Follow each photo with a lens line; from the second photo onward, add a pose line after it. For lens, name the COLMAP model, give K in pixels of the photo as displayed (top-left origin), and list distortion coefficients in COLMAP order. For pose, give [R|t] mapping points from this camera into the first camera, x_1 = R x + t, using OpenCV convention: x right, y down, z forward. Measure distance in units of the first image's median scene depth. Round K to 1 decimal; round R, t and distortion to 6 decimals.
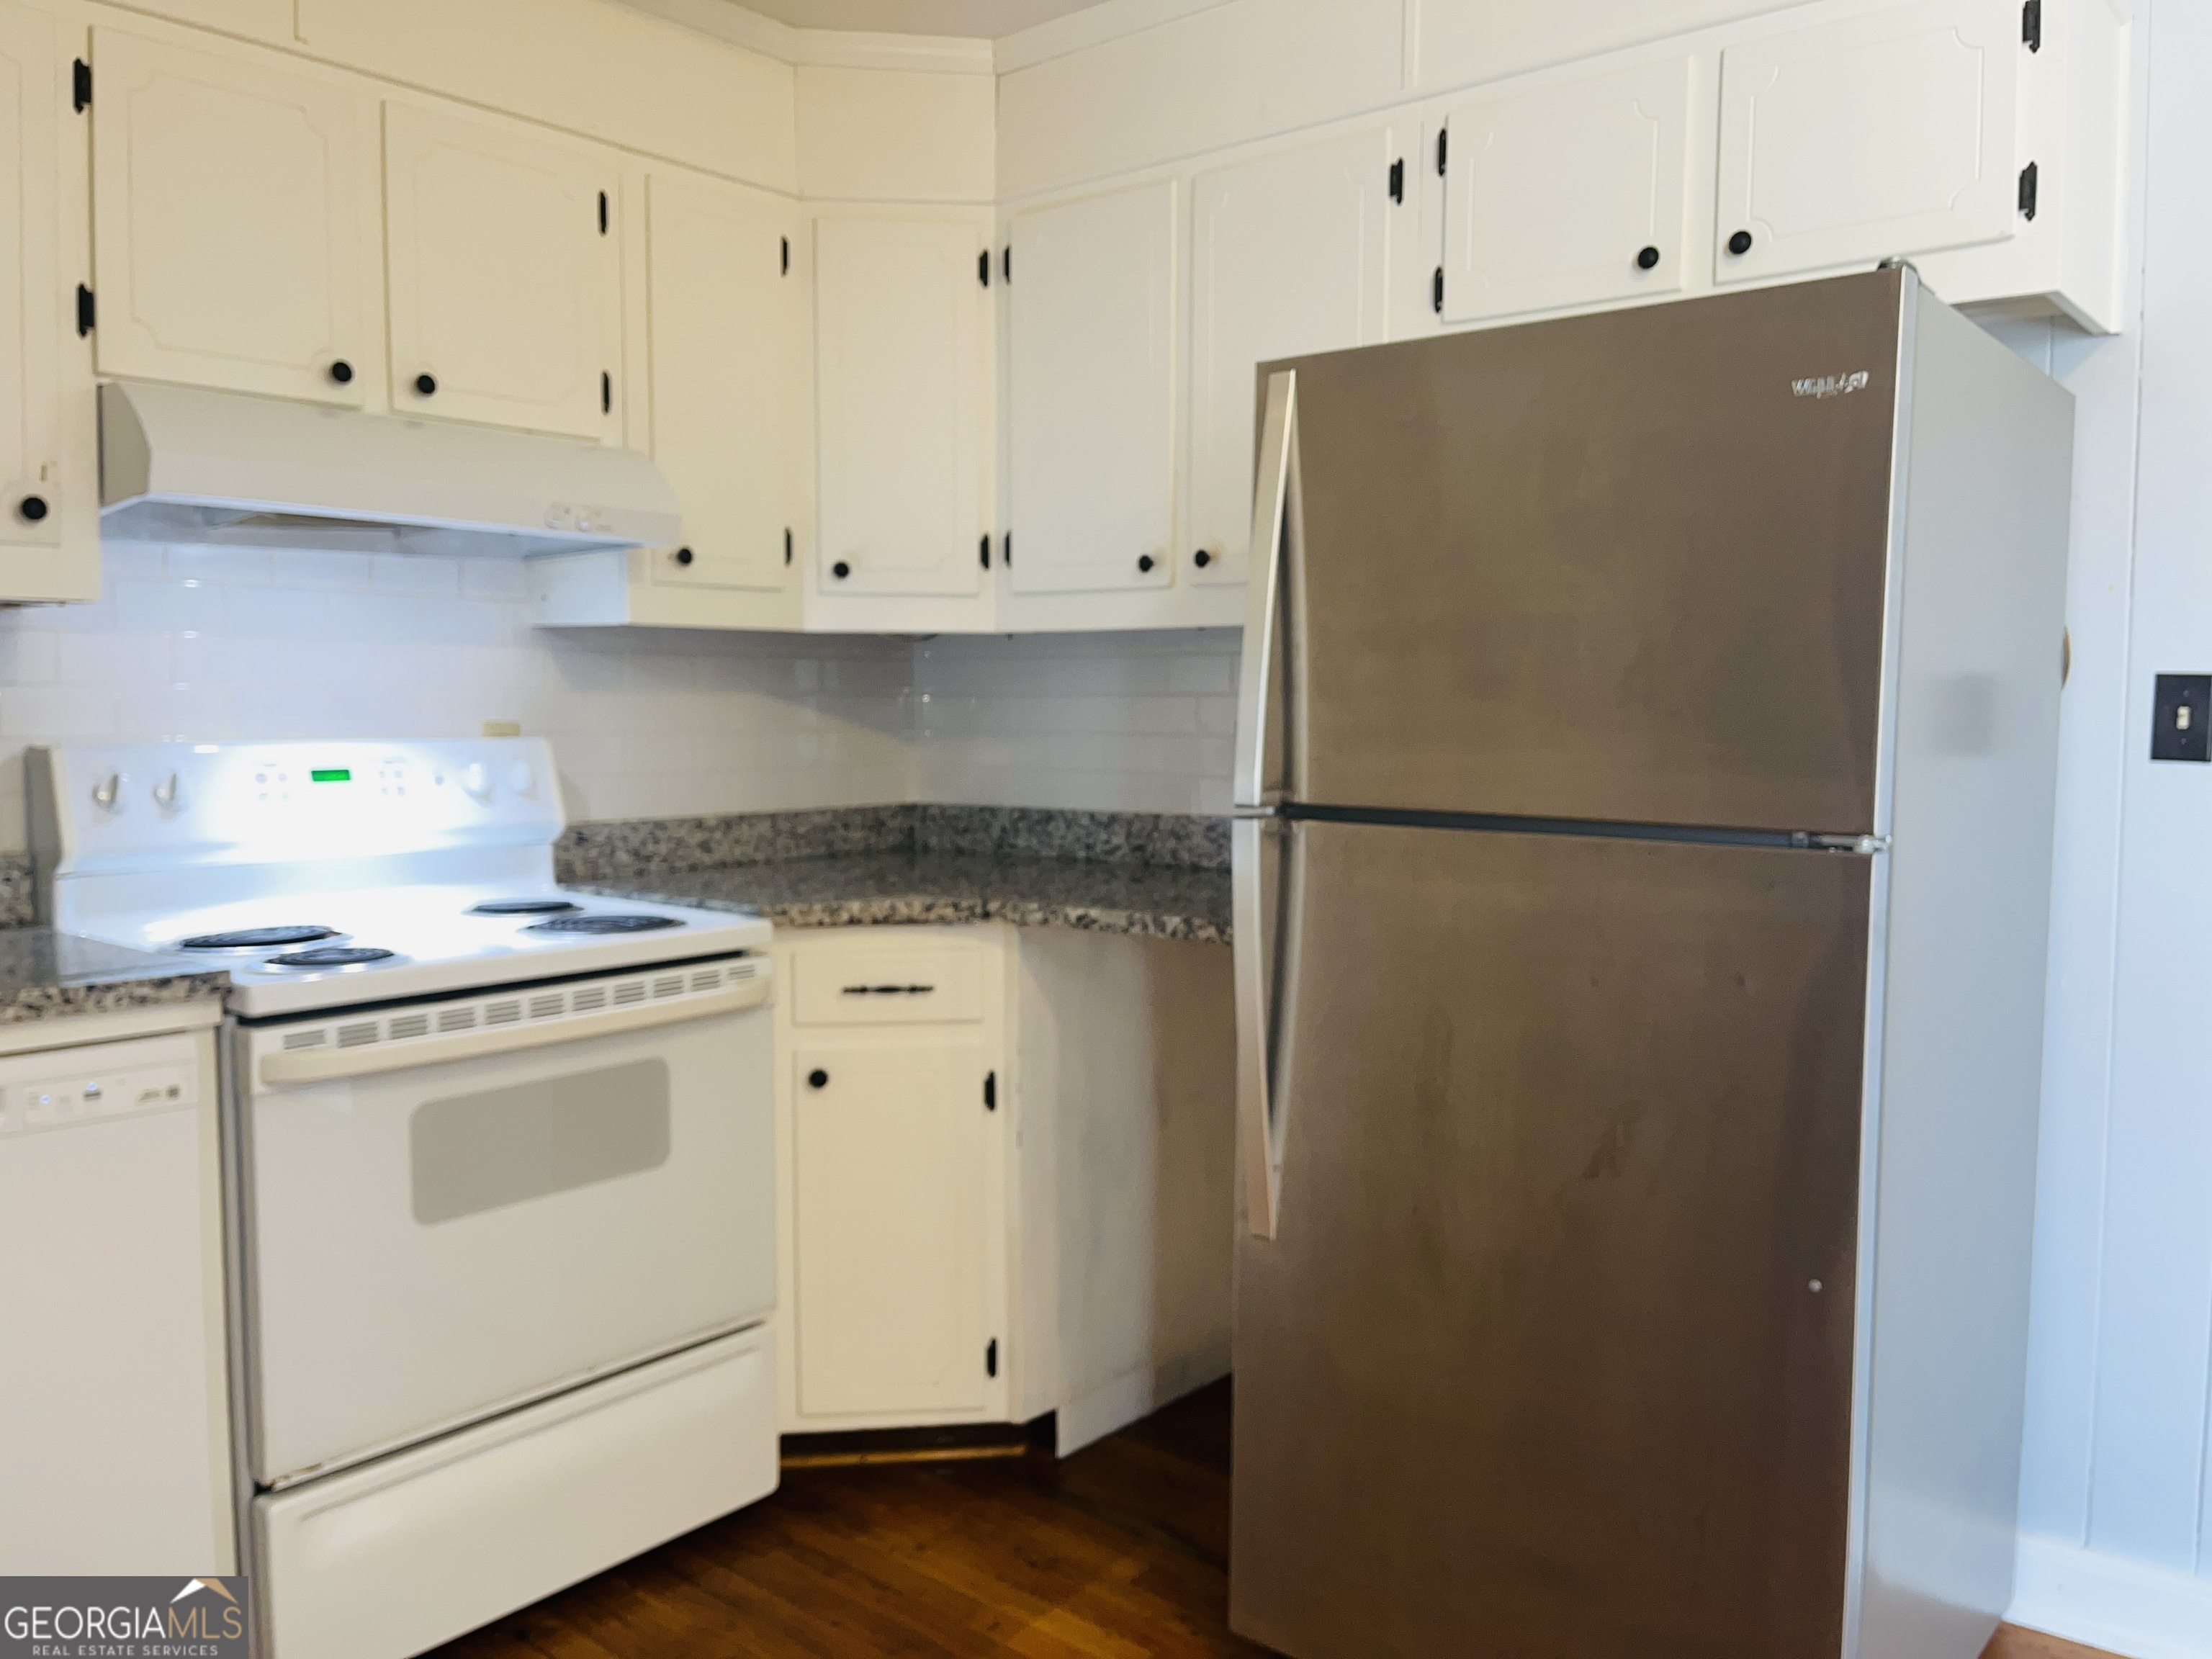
lens RADIAL K [[1707.6, 0, 1110.8], [0, 1707.6, 815.7], [0, 0, 1]] dist [0.034856, -0.041001]
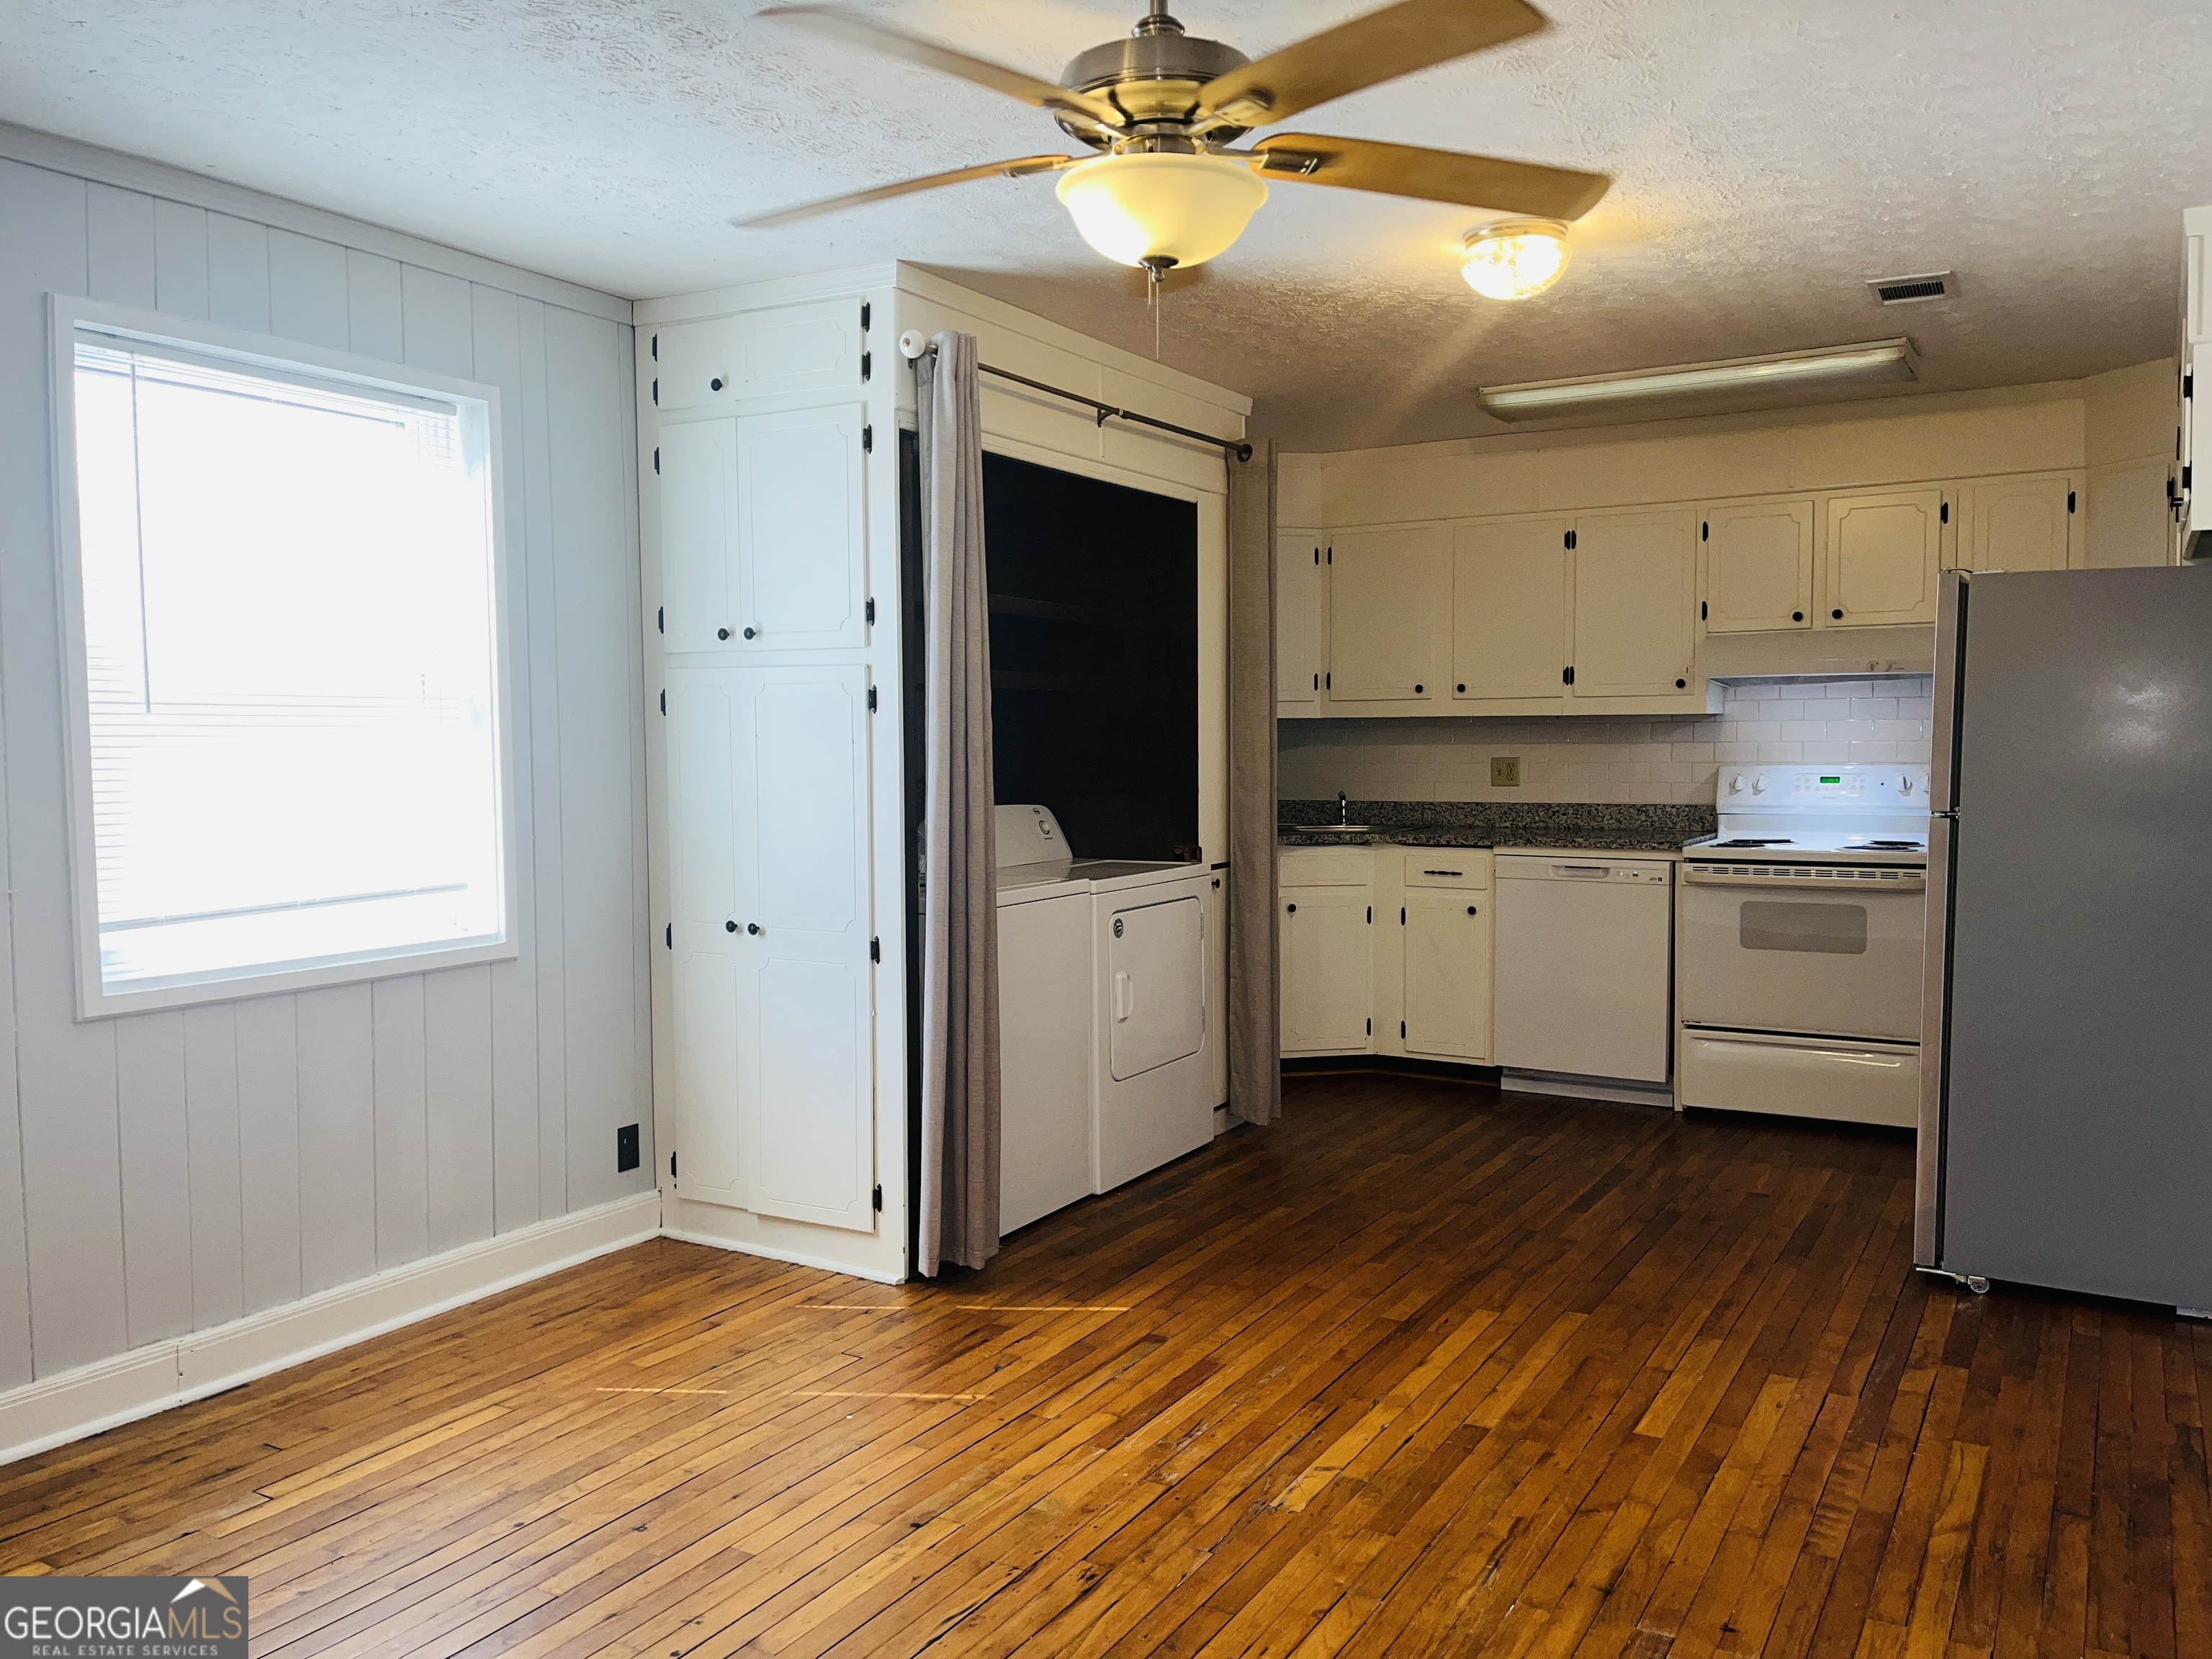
lens RADIAL K [[1707.6, 0, 1057.2], [0, 1707.6, 841.2], [0, 0, 1]] dist [0.034856, -0.041001]
pose [[0.138386, 0.055409, -0.988827, 2.073798], [-0.055377, 0.997305, 0.048134, 0.006662], [0.988829, 0.048097, 0.141082, -0.434318]]
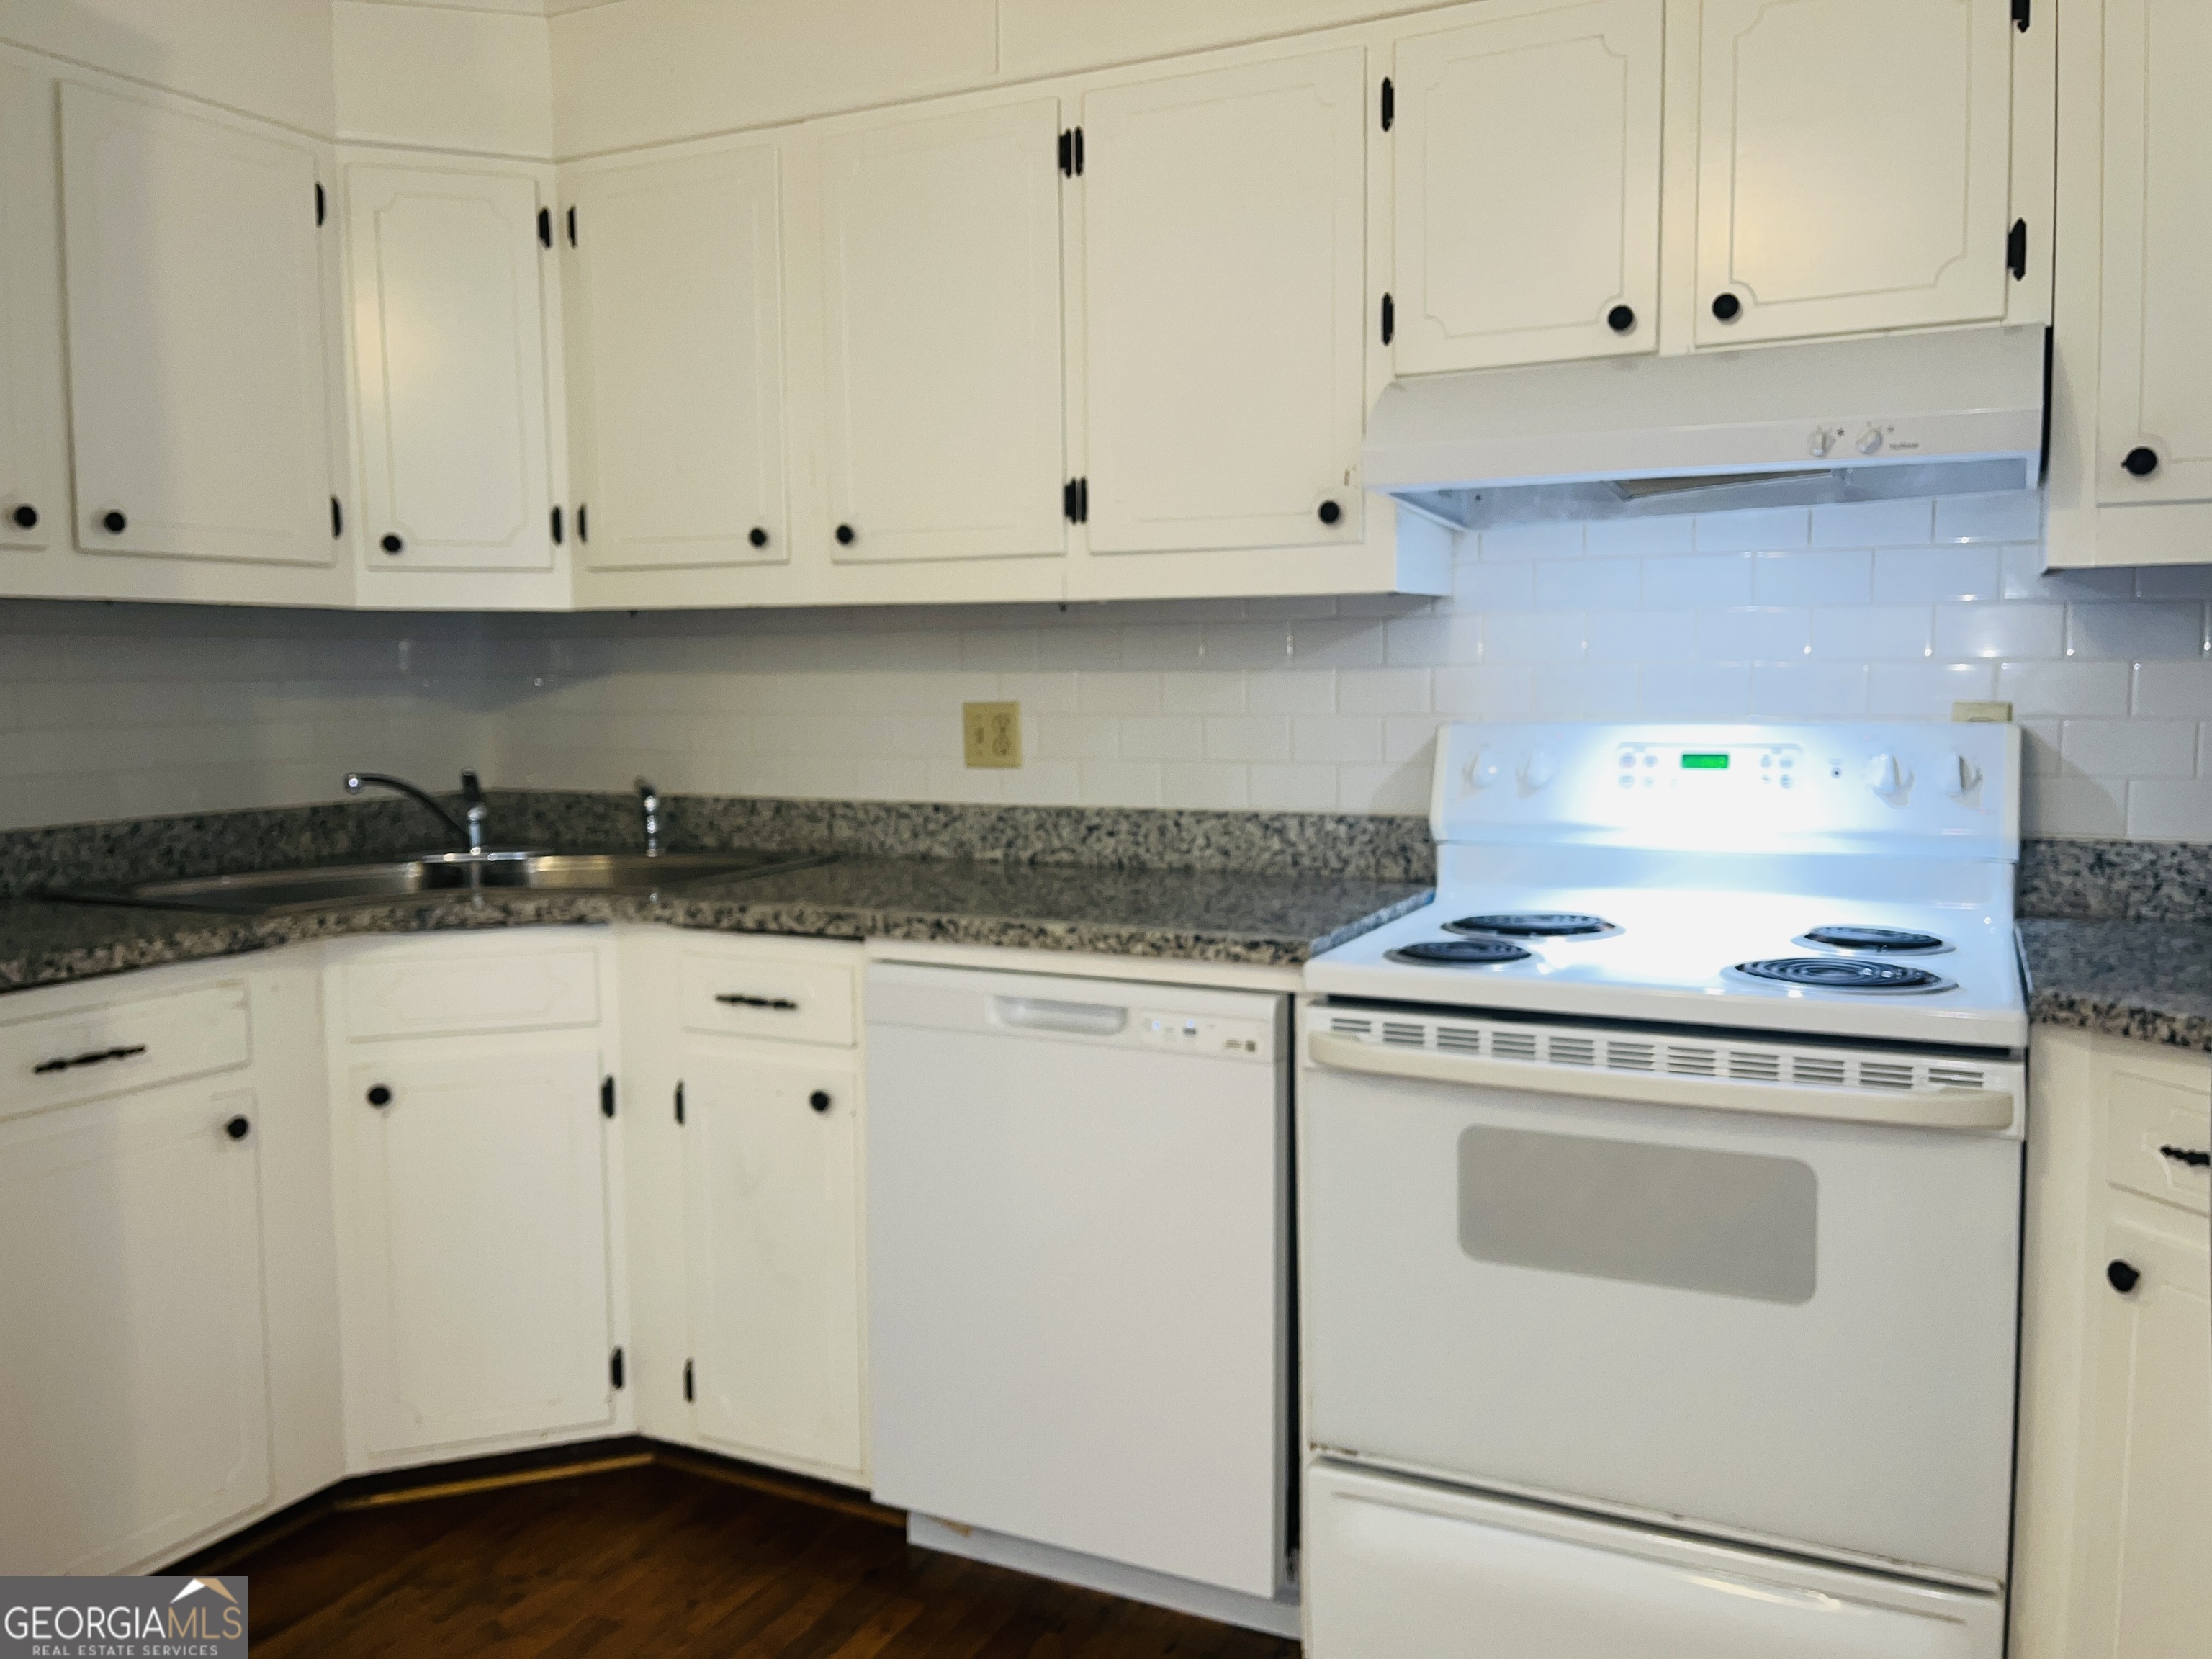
lens RADIAL K [[1707.6, 0, 1099.4], [0, 1707.6, 799.7], [0, 0, 1]] dist [0.034856, -0.041001]
pose [[0.227442, 0.069874, -0.971281, 0.426840], [-0.052013, 0.996870, 0.059535, -0.048855], [0.972401, 0.036979, 0.230365, 0.589874]]
